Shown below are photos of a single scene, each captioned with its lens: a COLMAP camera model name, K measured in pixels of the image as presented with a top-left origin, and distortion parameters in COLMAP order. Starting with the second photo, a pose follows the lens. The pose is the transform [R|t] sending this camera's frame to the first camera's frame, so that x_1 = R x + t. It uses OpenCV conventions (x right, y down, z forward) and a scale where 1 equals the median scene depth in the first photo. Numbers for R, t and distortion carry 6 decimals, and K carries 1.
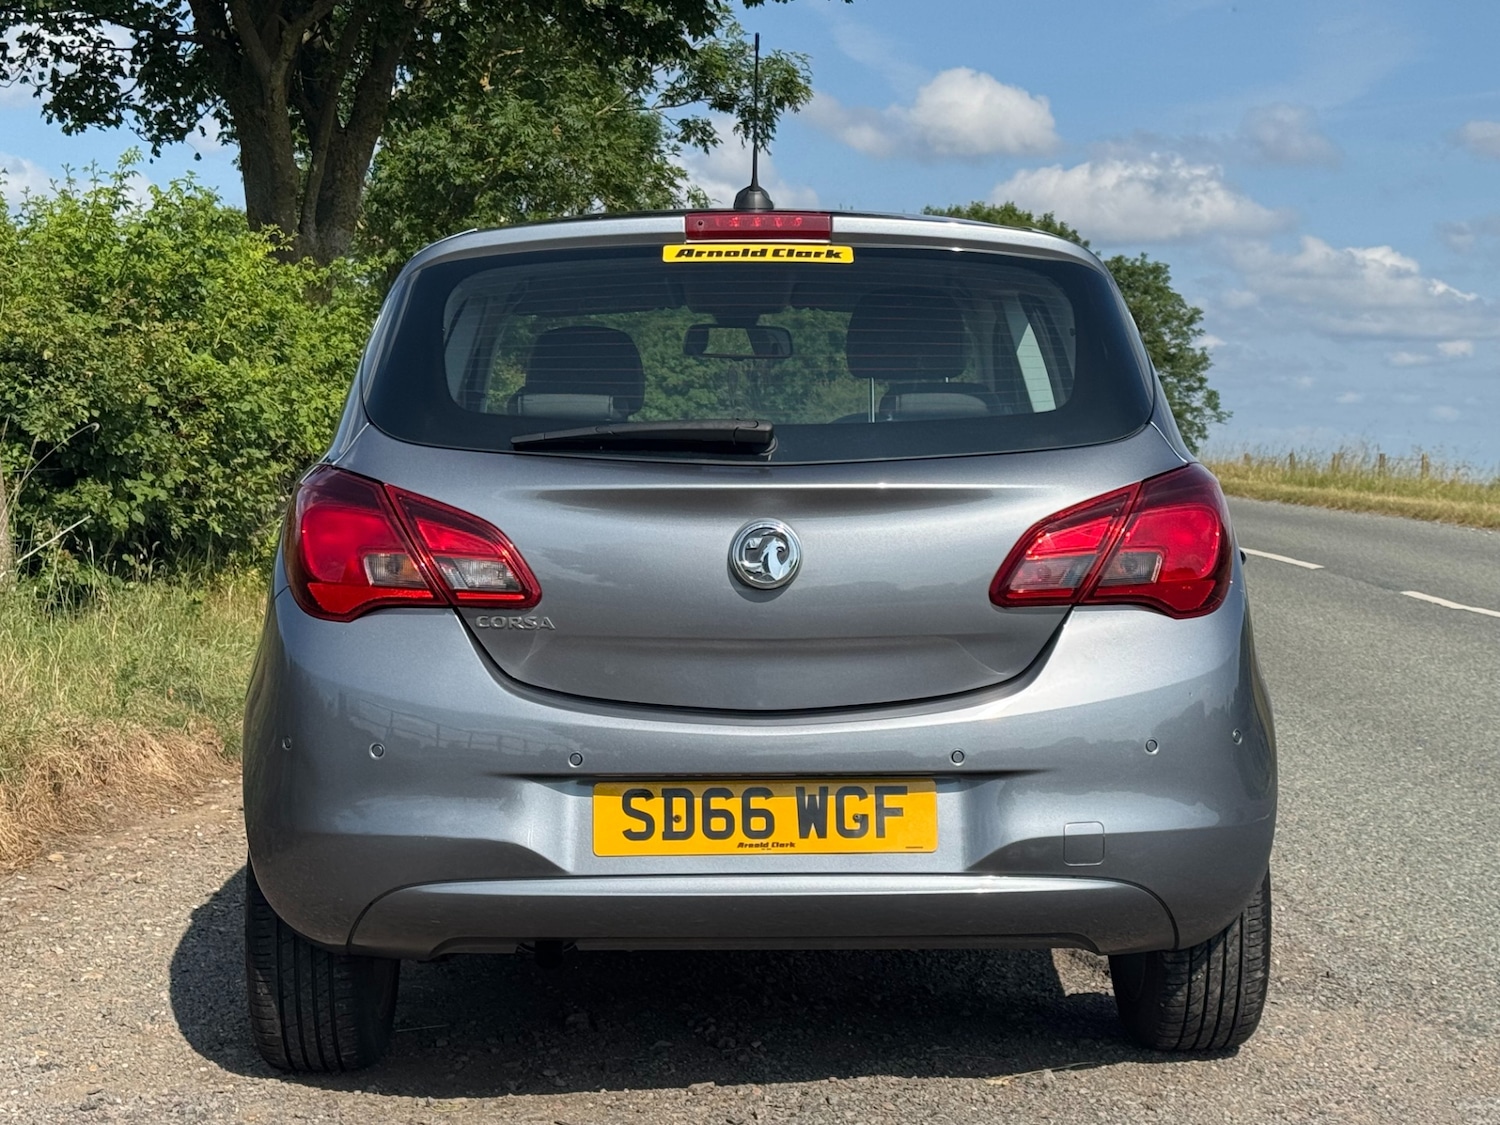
lens RADIAL K [[2703.9, 0, 746.0], [0, 2703.9, 557.3], [0, 0, 1]] dist [0.186022, 0.000000]
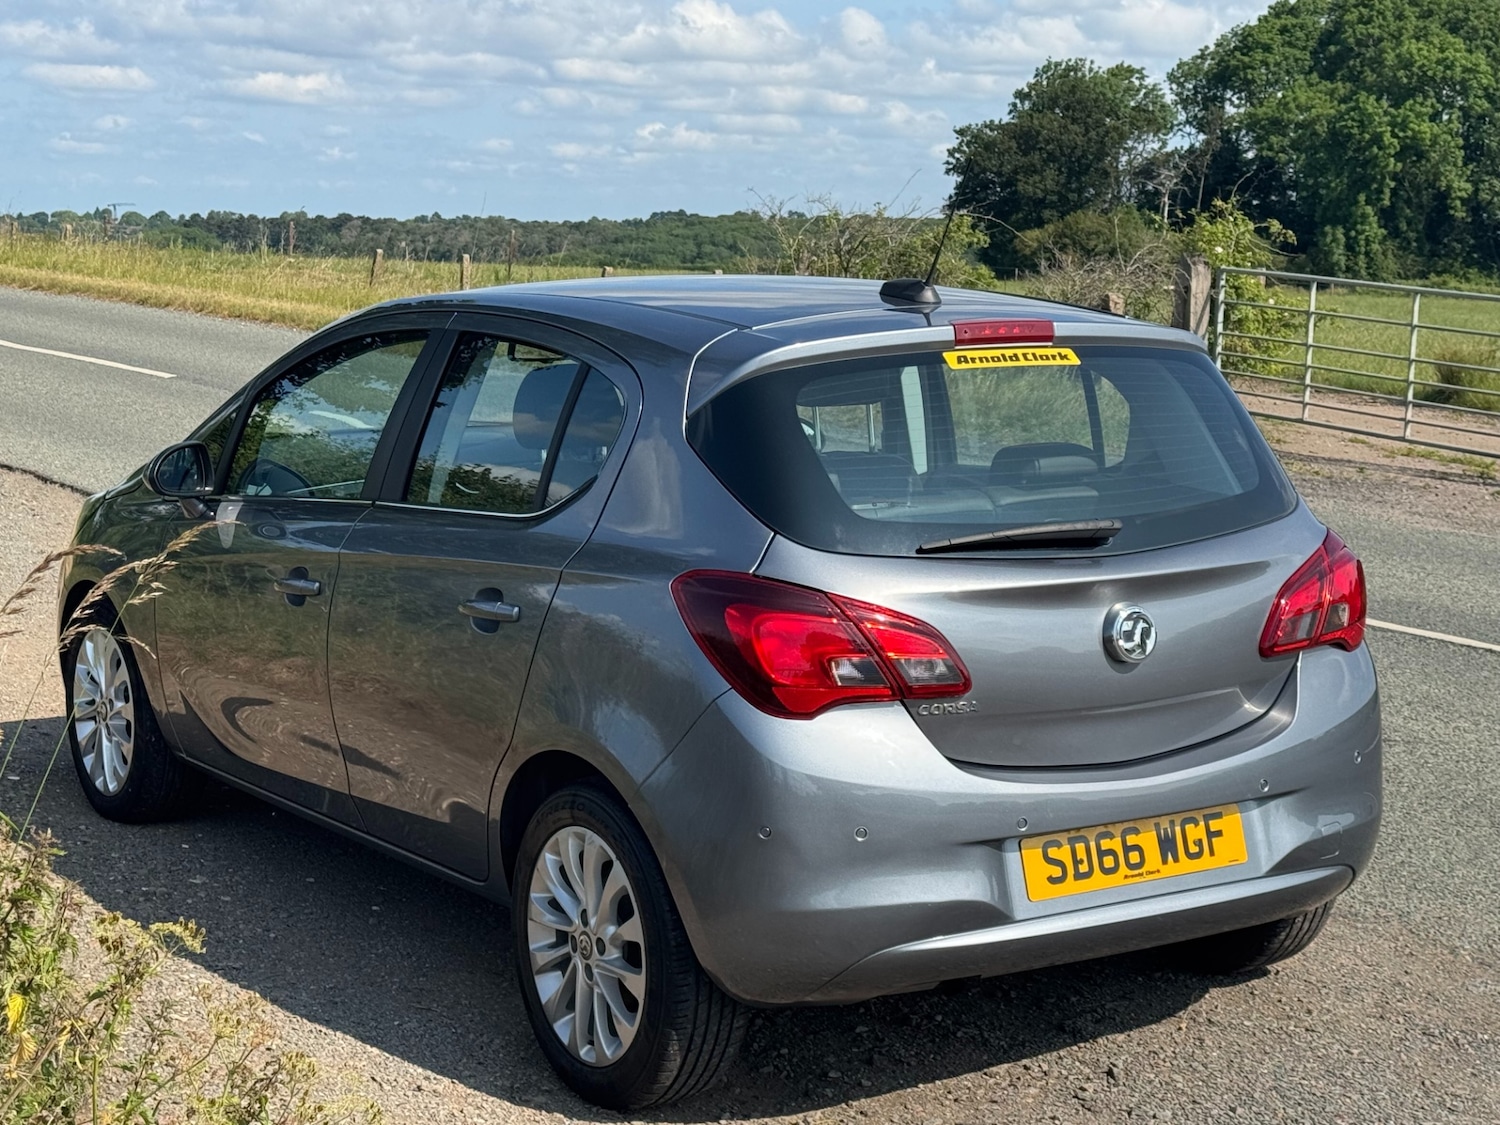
lens RADIAL K [[2703.9, 0, 748.0], [0, 2703.9, 565.6], [0, 0, 1]] dist [0.186022, 0.000000]
pose [[0.848326, -0.069156, 0.524939, -0.707468], [0.015265, 0.994216, 0.106311, -0.149178], [-0.529254, -0.082173, 0.844475, 0.074149]]
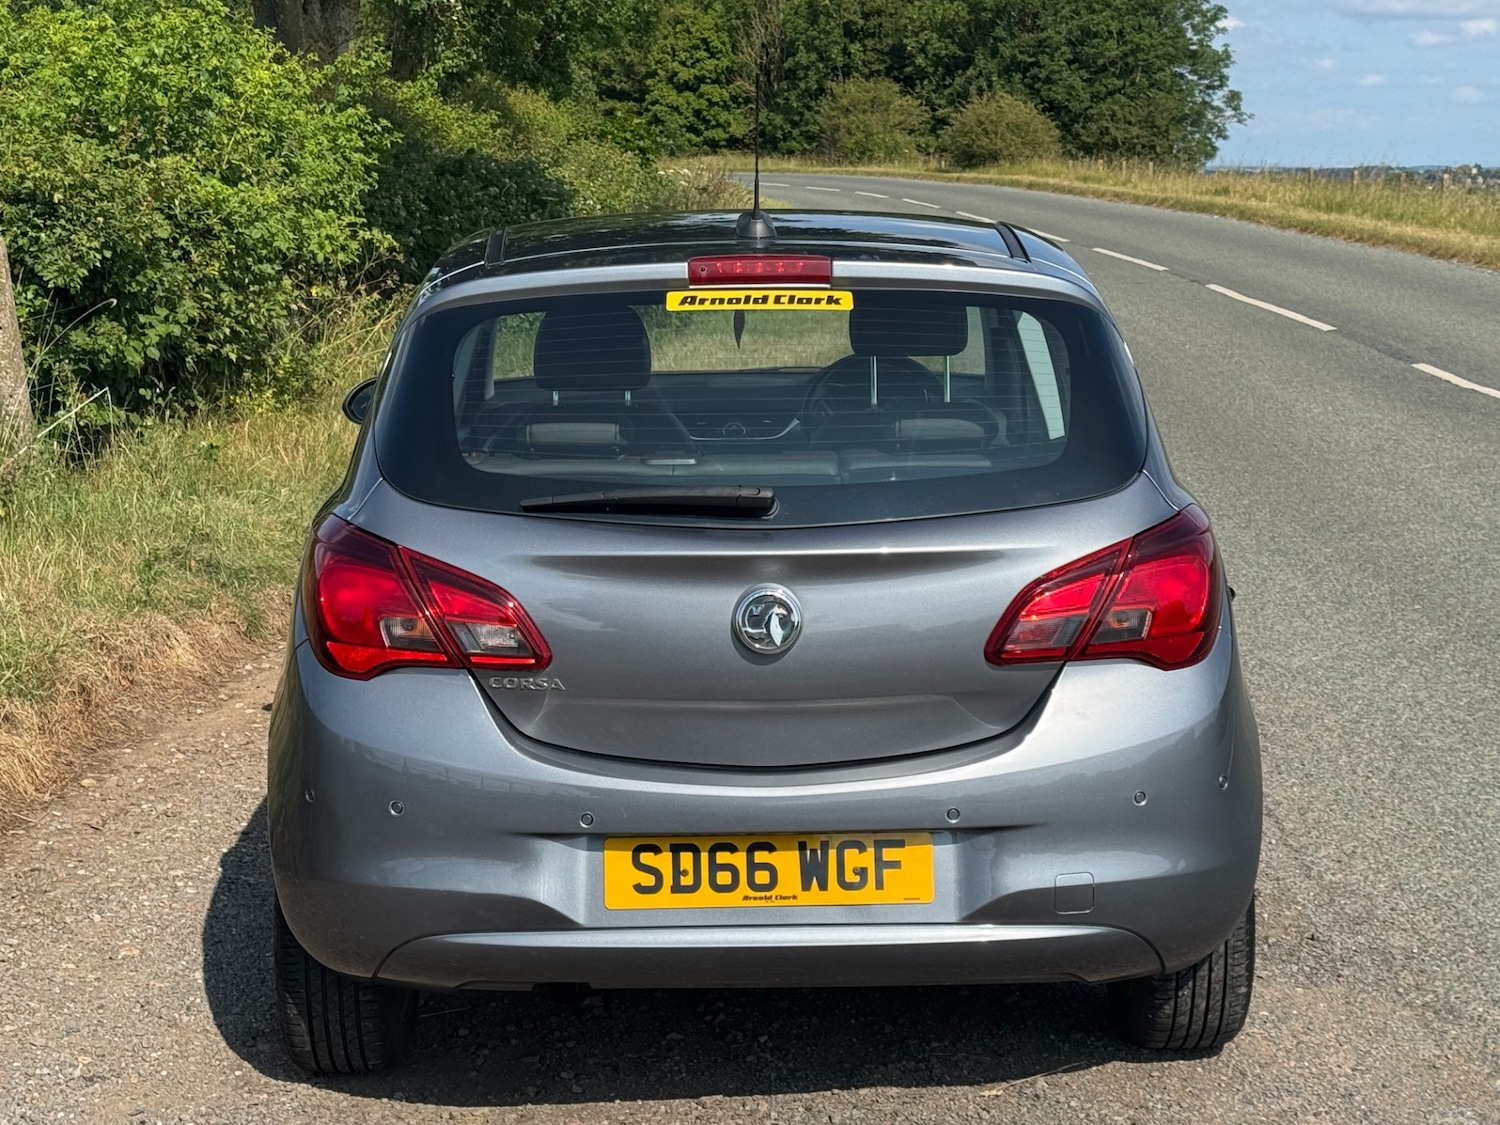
lens RADIAL K [[2703.9, 0, 737.5], [0, 2703.9, 549.8], [0, 0, 1]] dist [0.186022, 0.000000]
pose [[0.999944, -0.005806, -0.008879, 0.004607], [0.006736, 0.994075, 0.108485, -0.129696], [0.008196, -0.108539, 0.994058, -0.023568]]
